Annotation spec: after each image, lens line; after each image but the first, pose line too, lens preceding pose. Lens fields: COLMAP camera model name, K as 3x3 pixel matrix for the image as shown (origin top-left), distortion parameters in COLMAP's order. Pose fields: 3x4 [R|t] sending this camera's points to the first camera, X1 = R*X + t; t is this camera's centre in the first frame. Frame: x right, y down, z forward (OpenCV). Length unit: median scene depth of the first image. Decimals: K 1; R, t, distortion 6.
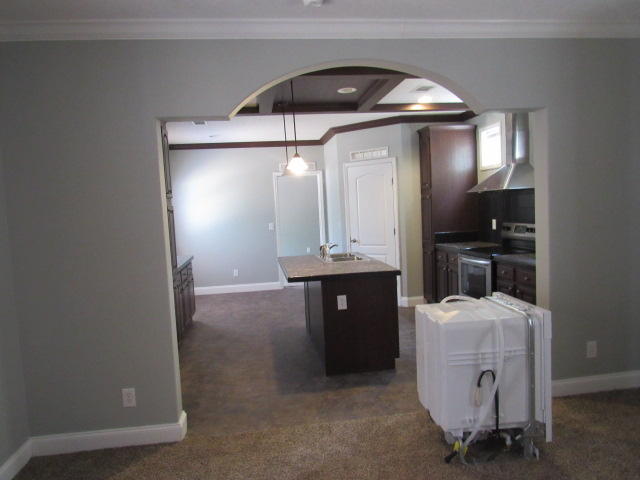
lens RADIAL K [[447.6, 0, 320.0], [0, 447.6, 240.0], [0, 0, 1]] dist [-0.022347, 0.004941]
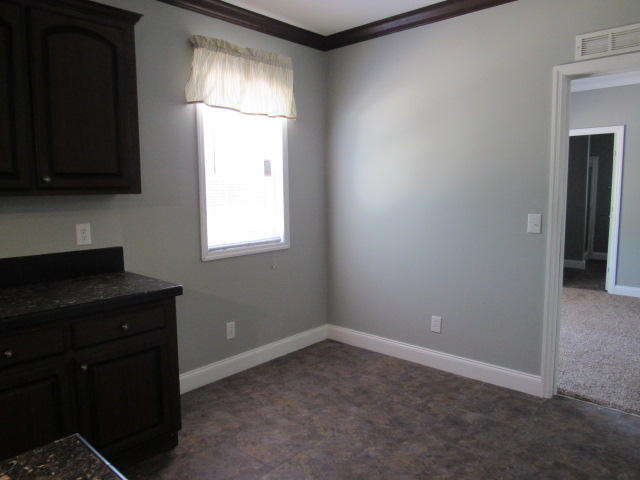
lens RADIAL K [[459.1, 0, 320.0], [0, 459.1, 240.0], [0, 0, 1]] dist [-0.055116, 0.046850]
pose [[0.645895, 0.129704, -0.752328, 0.094603], [-0.077911, 0.991516, 0.104052, -0.071271], [0.759441, -0.008592, 0.650520, 1.067922]]
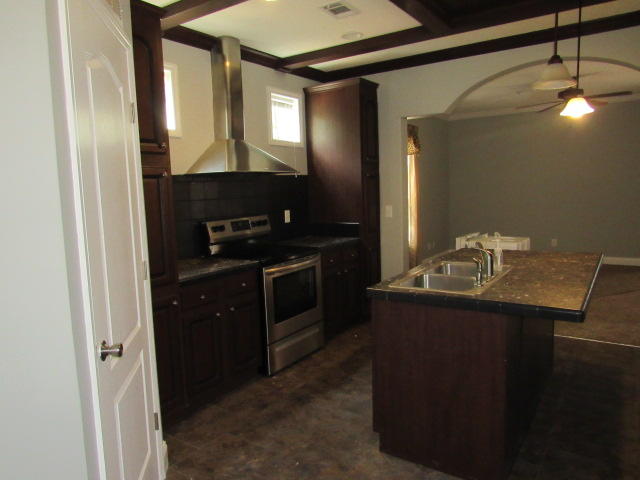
lens RADIAL K [[459.1, 0, 320.0], [0, 459.1, 240.0], [0, 0, 1]] dist [-0.055116, 0.046850]
pose [[-0.736466, -0.007461, 0.676433, -0.195860], [0.115351, 0.983910, 0.136440, -0.099675], [-0.666567, 0.178510, -0.723756, 1.513076]]
